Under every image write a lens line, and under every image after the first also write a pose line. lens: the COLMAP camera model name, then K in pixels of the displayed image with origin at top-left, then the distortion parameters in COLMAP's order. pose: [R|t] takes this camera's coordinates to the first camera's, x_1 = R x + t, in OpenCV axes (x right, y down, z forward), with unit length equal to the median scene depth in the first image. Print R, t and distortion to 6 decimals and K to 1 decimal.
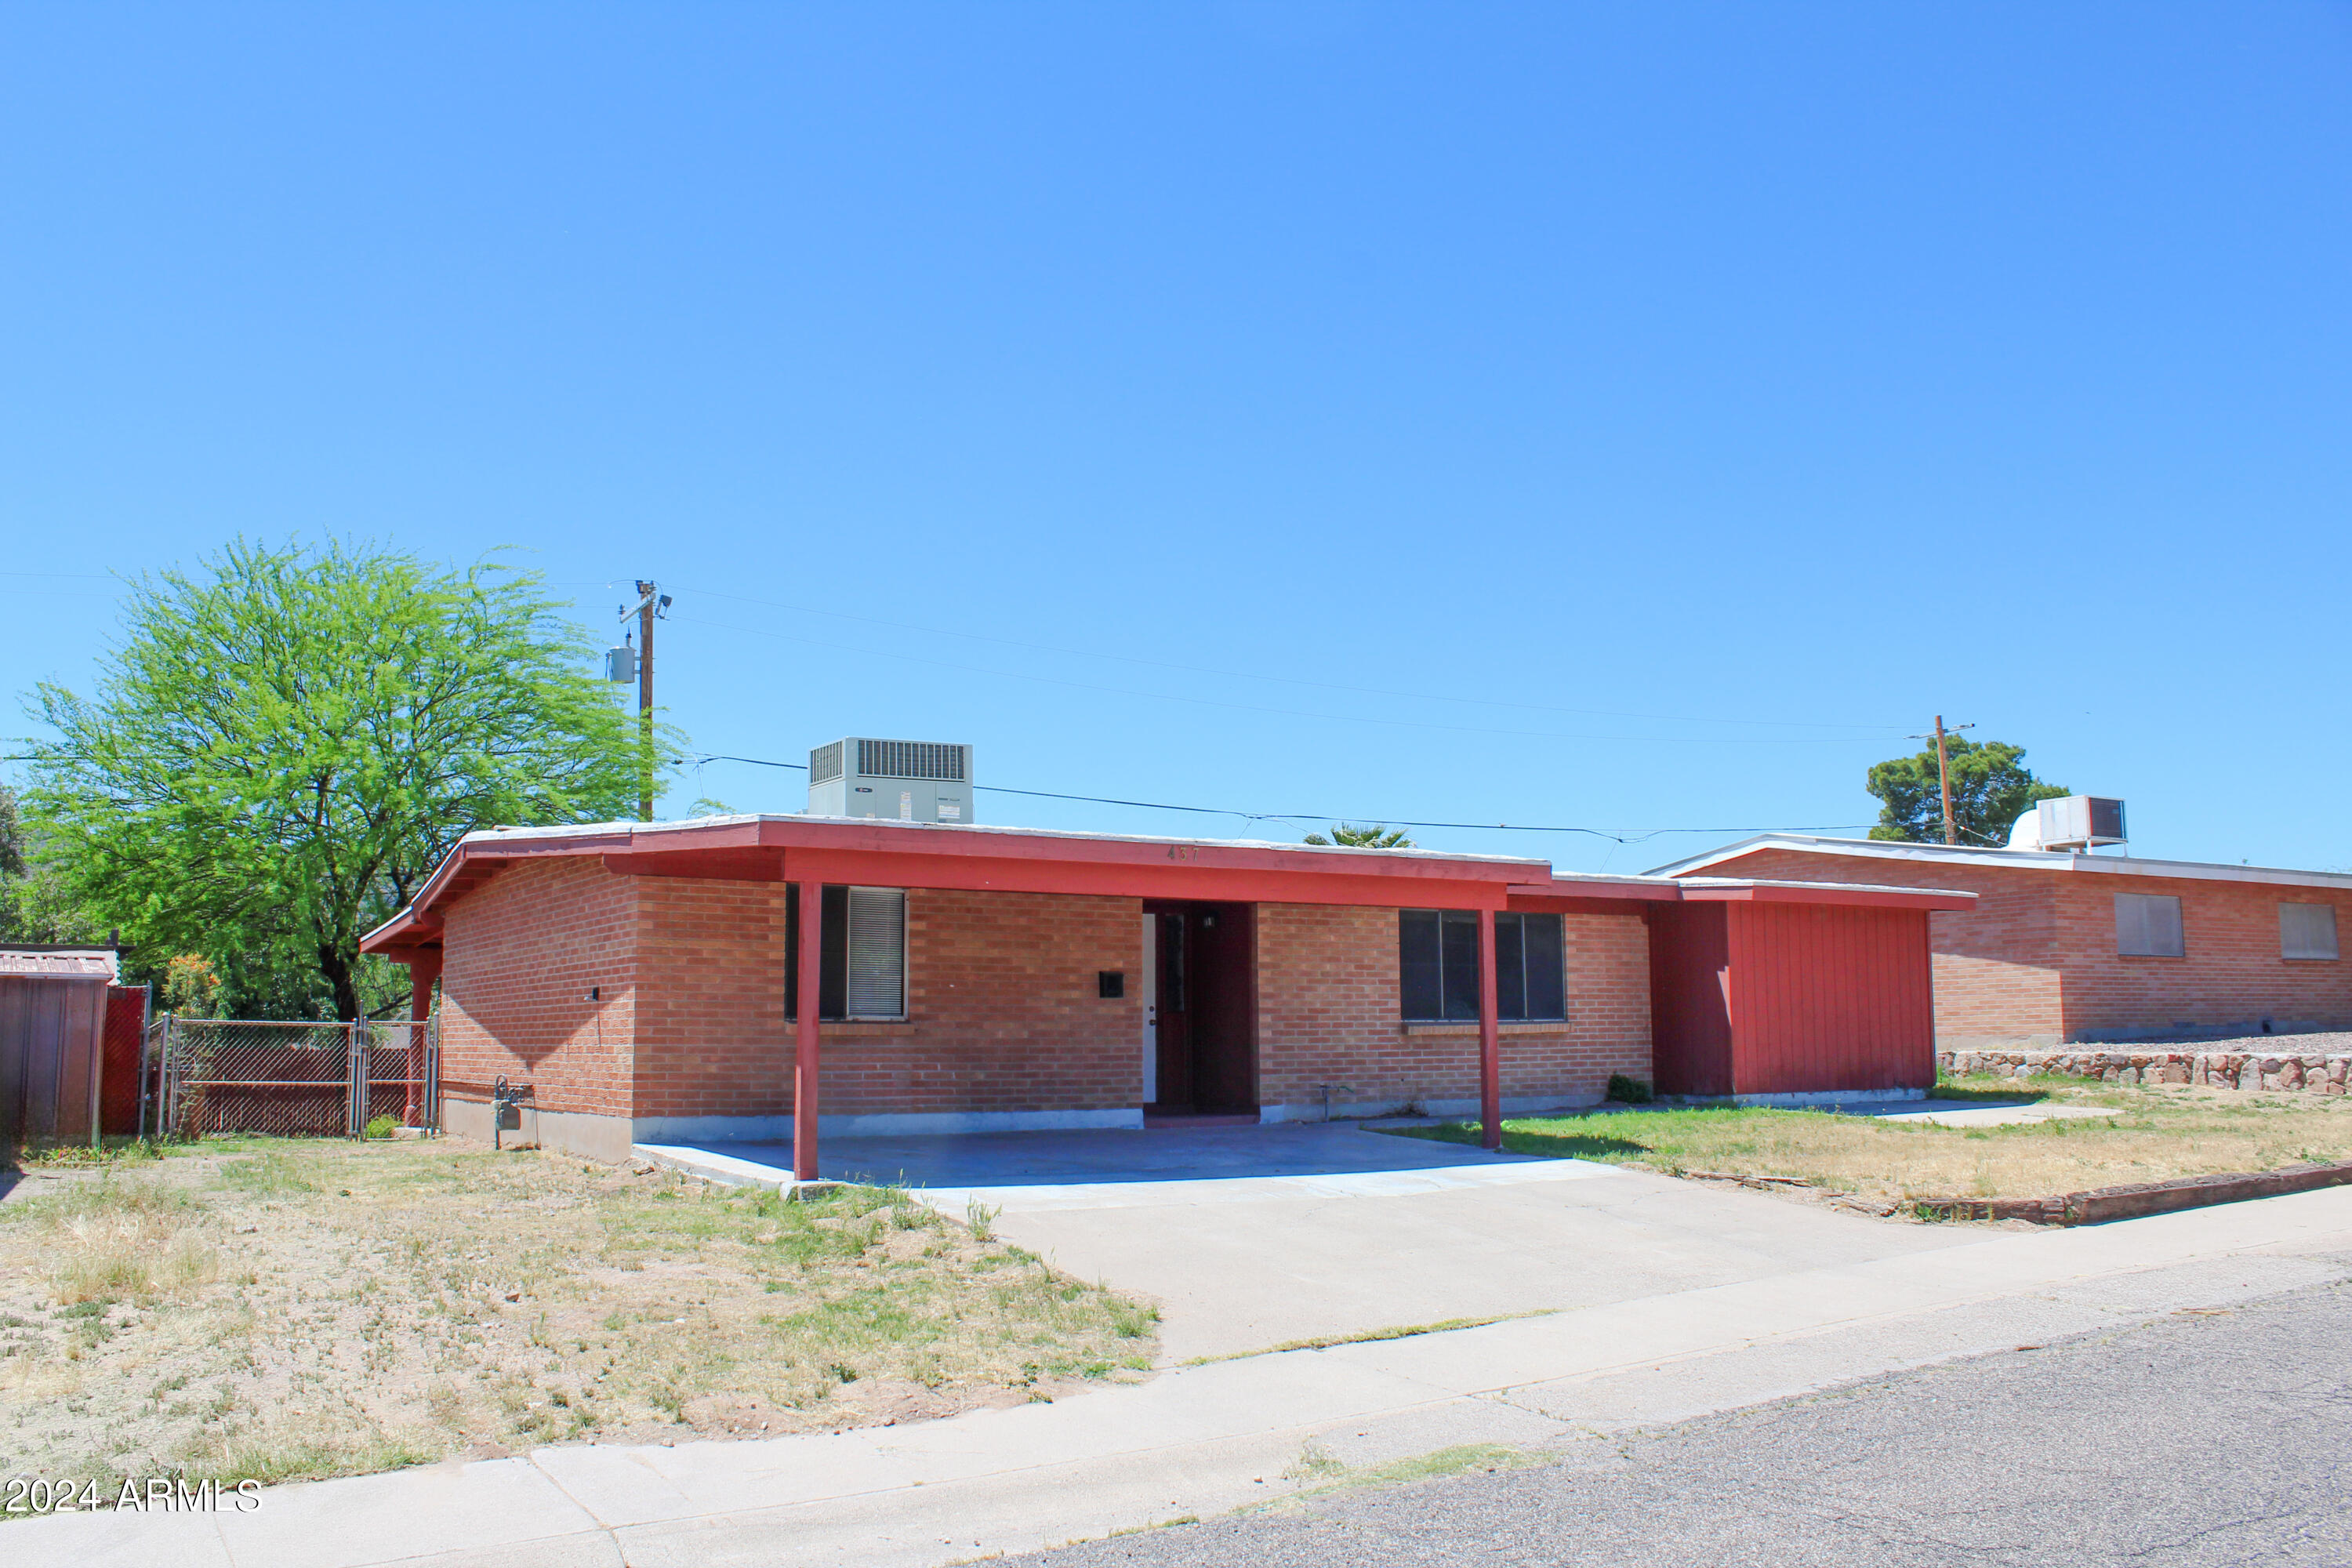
lens RADIAL K [[1948.6, 0, 1151.5], [0, 1948.6, 774.1], [0, 0, 1]] dist [-0.172455, 0.157059]
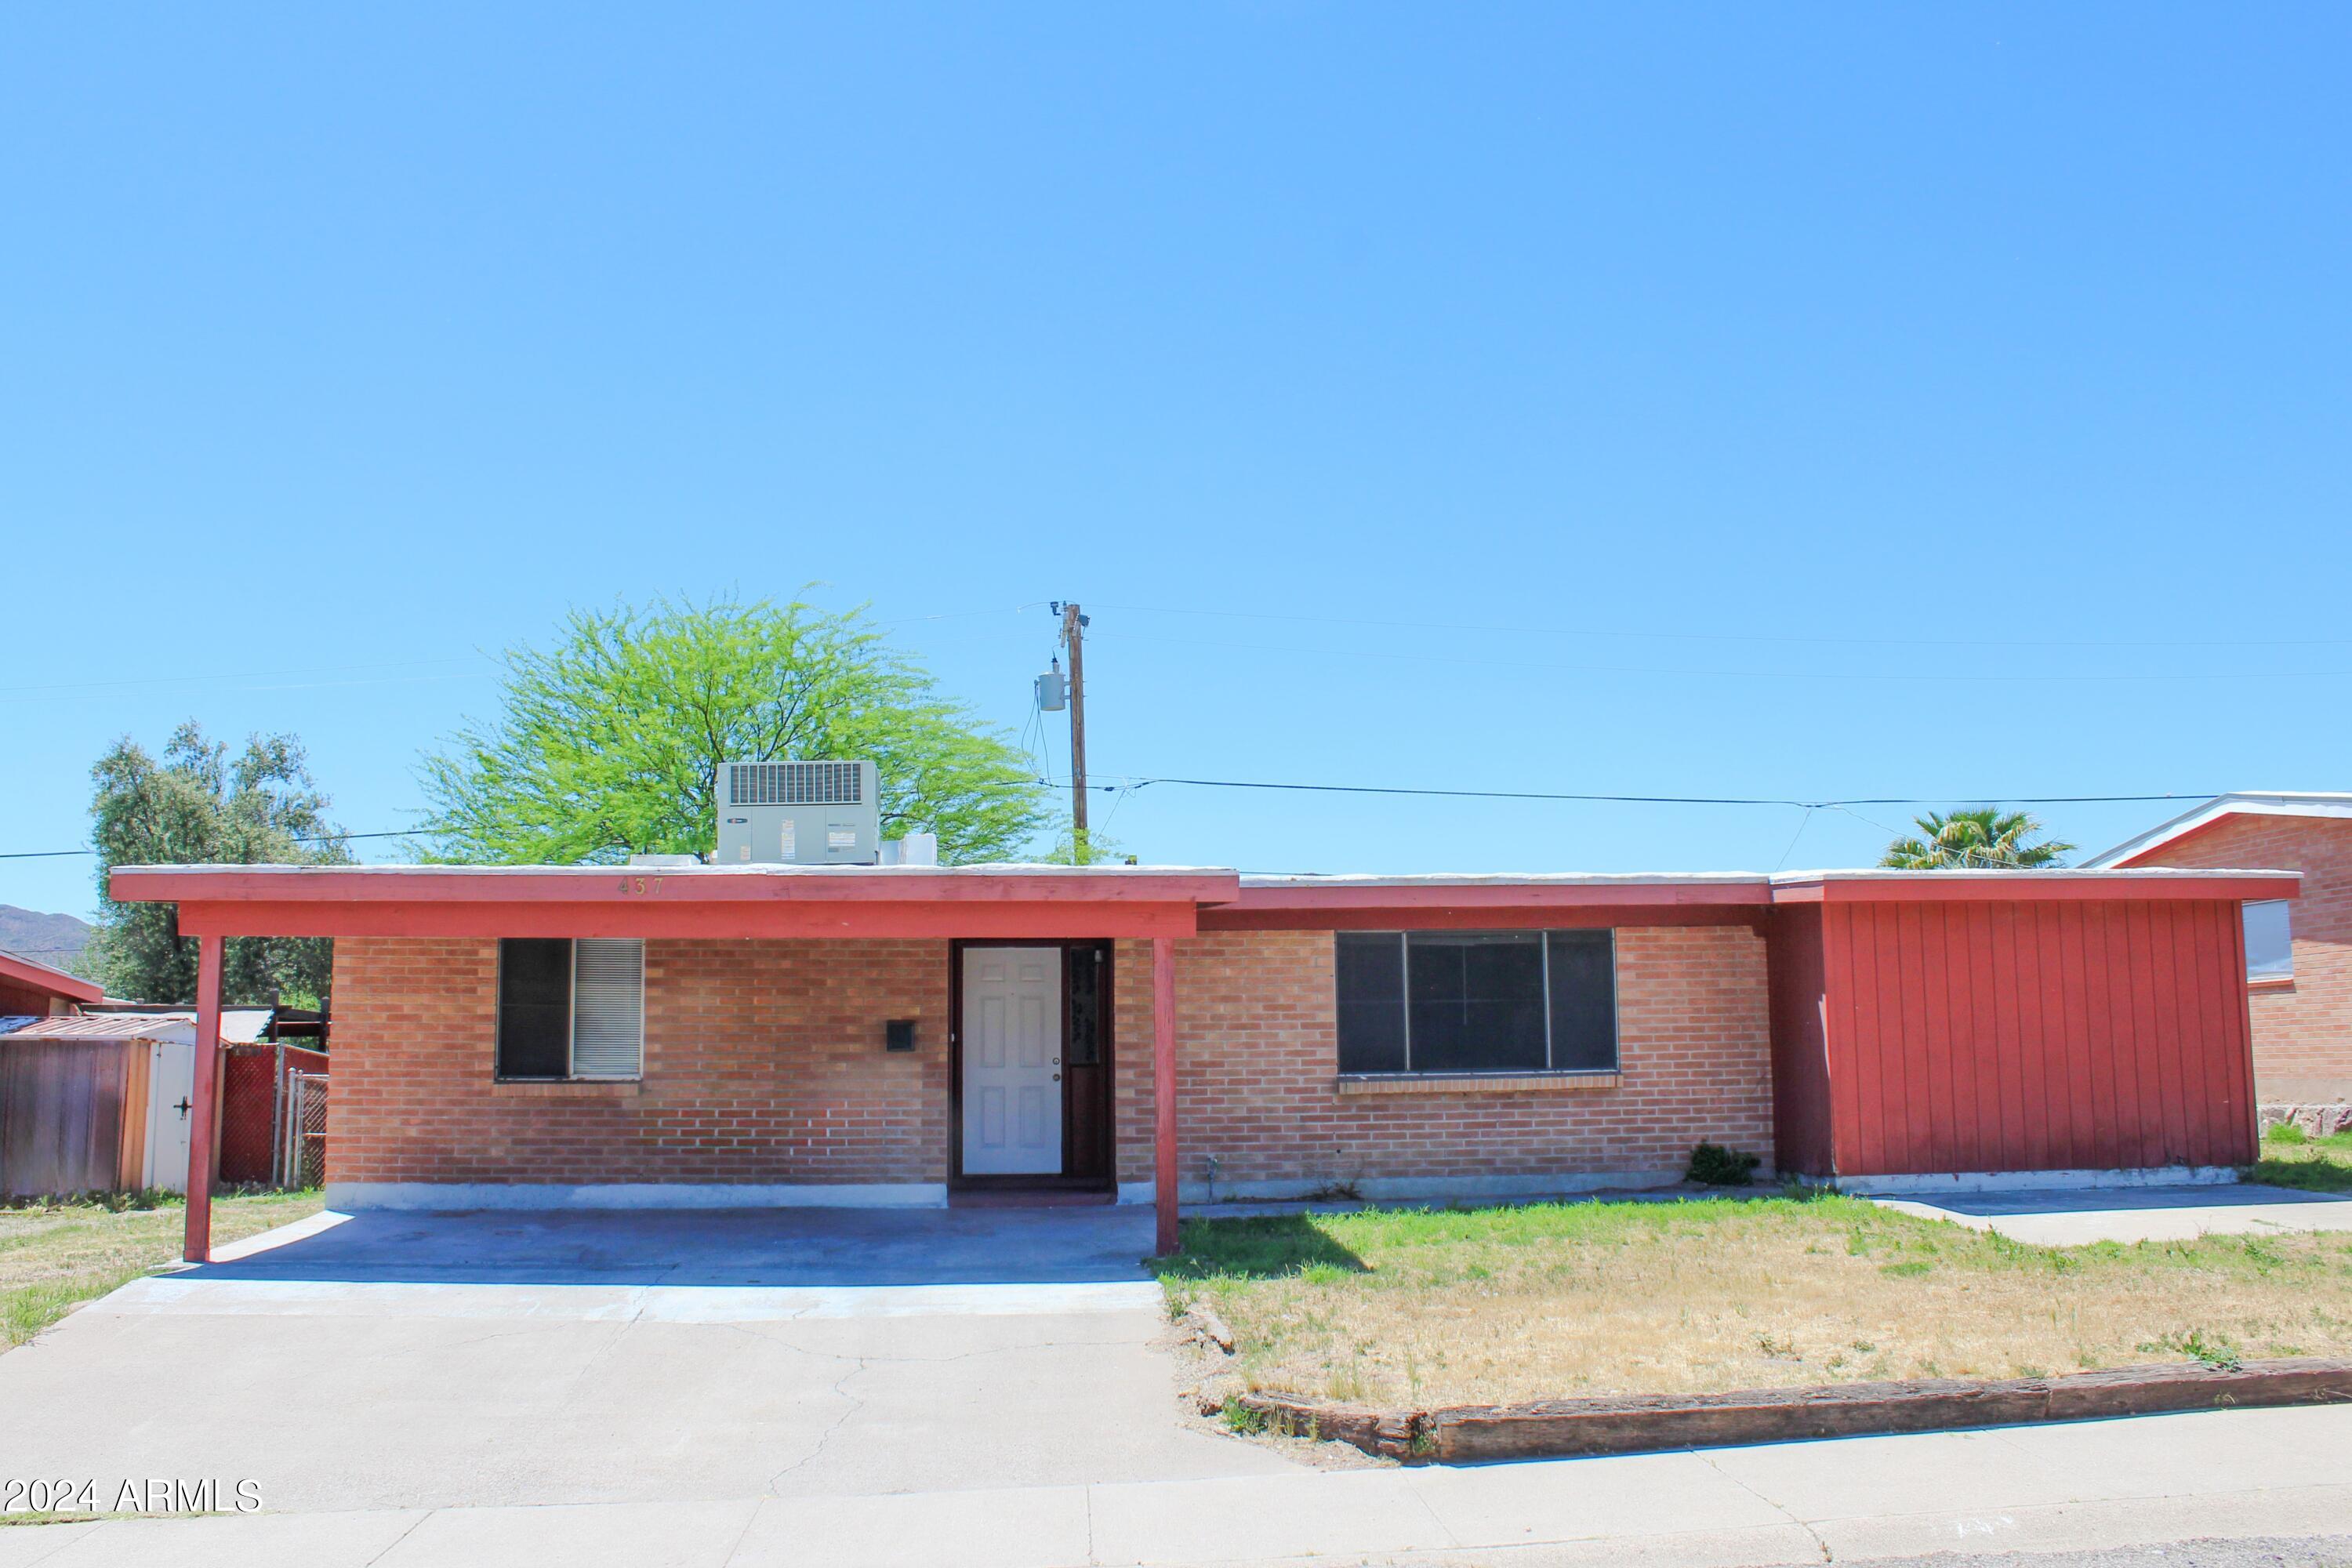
lens RADIAL K [[2015.6, 0, 1149.4], [0, 2015.6, 776.6], [0, 0, 1]] dist [-0.173819, 0.160898]
pose [[0.889735, -0.069348, -0.451179, 0.452406], [0.067064, 0.997526, -0.021072, 0.020520], [0.451524, -0.011509, 0.892185, 0.260788]]
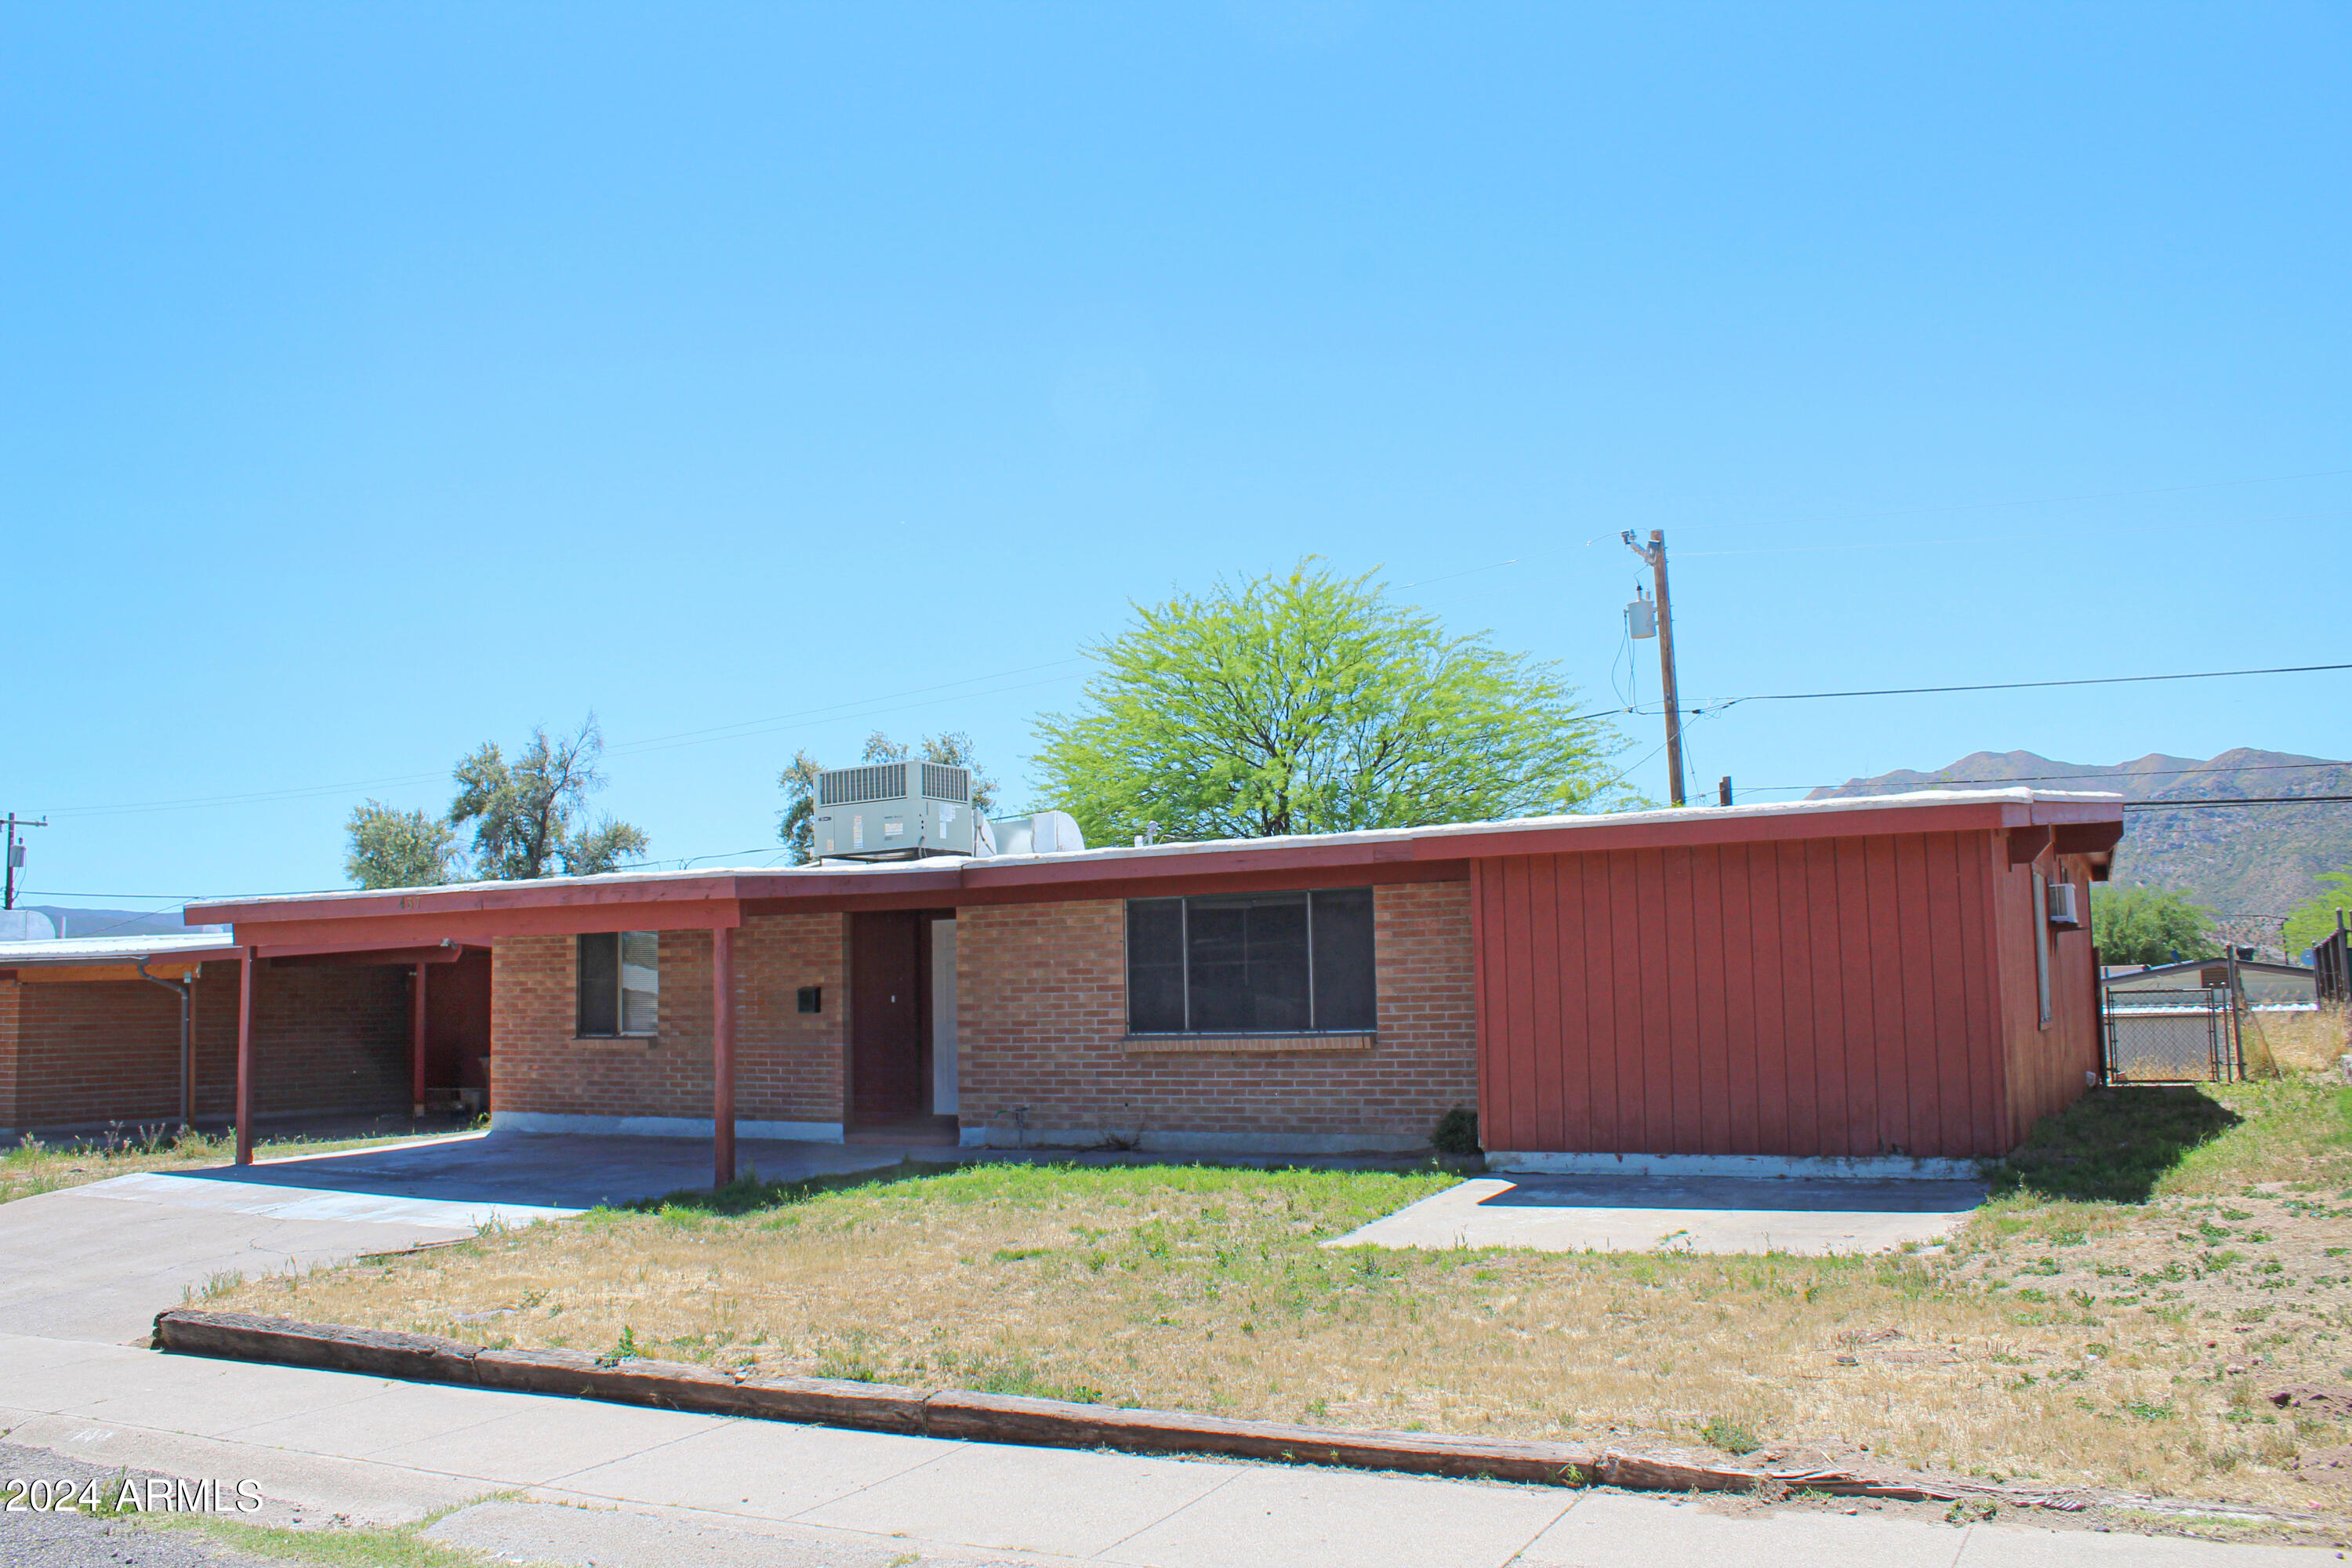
lens RADIAL K [[1948.6, 0, 1151.5], [0, 1948.6, 774.1], [0, 0, 1]] dist [-0.172455, 0.157059]
pose [[0.477614, -0.103966, -0.872397, 0.914496], [0.137984, 0.989527, -0.042382, 0.055906], [0.867666, -0.100135, 0.486958, 0.641254]]
